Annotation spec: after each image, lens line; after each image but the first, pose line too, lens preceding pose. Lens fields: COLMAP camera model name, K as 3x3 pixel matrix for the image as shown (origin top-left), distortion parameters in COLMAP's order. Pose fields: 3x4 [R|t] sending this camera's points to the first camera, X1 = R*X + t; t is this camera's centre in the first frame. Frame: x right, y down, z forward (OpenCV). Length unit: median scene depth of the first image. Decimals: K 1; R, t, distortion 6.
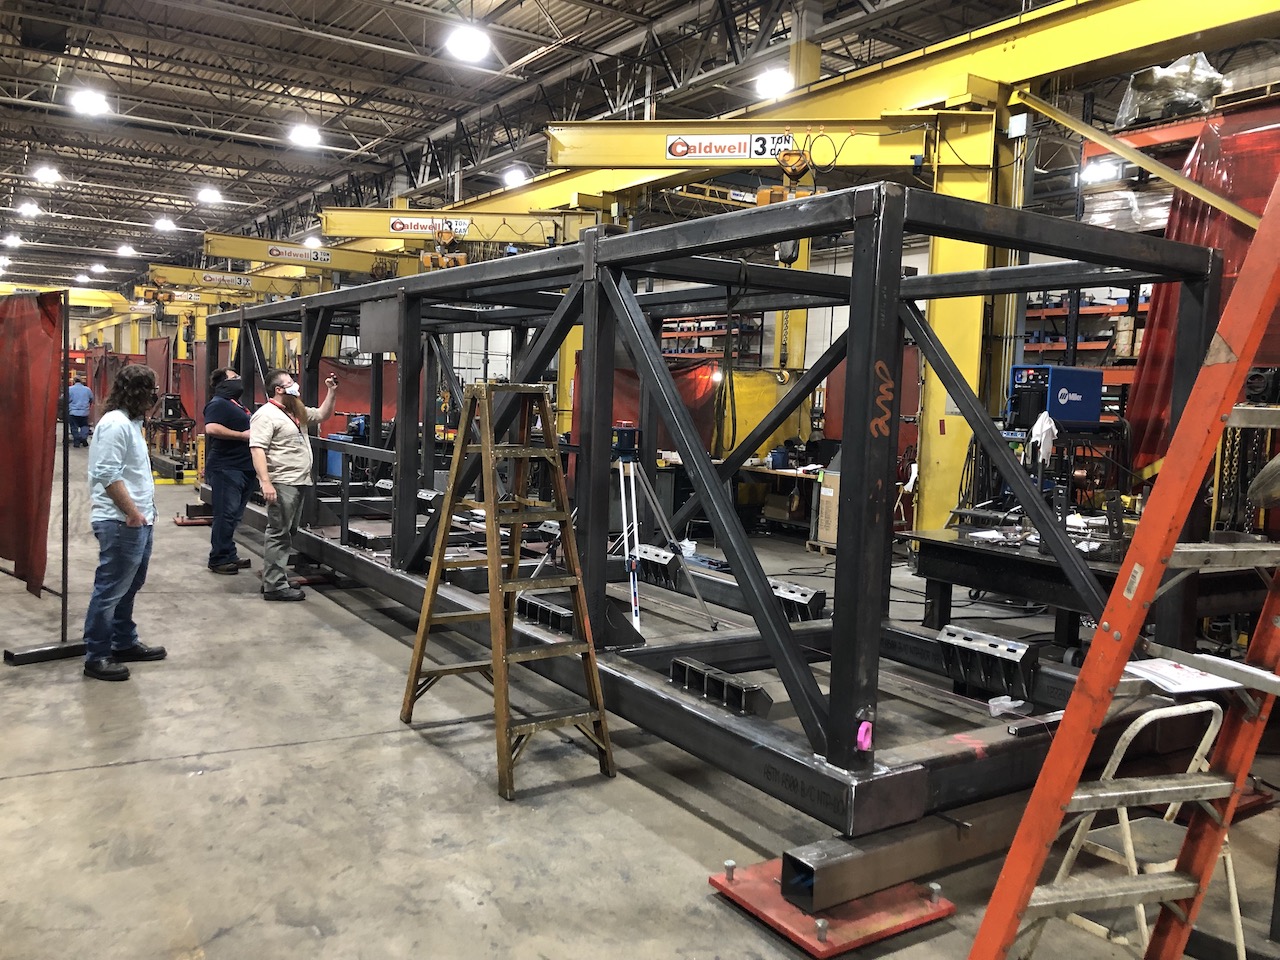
lens RADIAL K [[1046.6, 0, 640.0], [0, 1046.6, 480.0], [0, 0, 1]] dist [-0.041208, -0.002414]
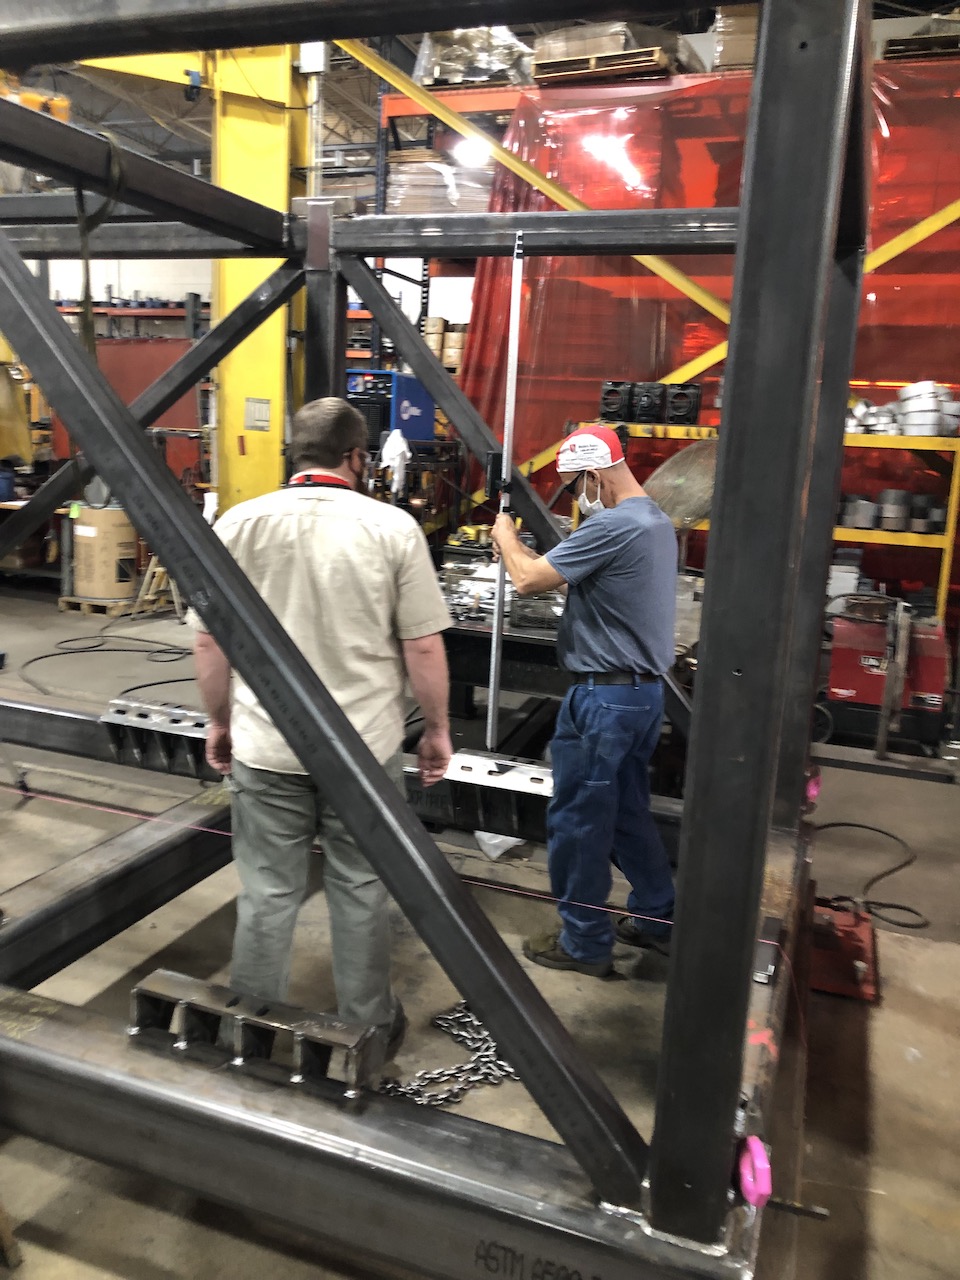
lens RADIAL K [[1029.3, 0, 480.0], [0, 1029.3, 640.0], [0, 0, 1]] dist [-0.004520, -0.001962]
pose [[0.800837, -0.113180, 0.588090, -0.046001], [0.024876, 0.987419, 0.156157, -0.023613], [-0.598365, -0.110427, 0.793577, 0.265013]]
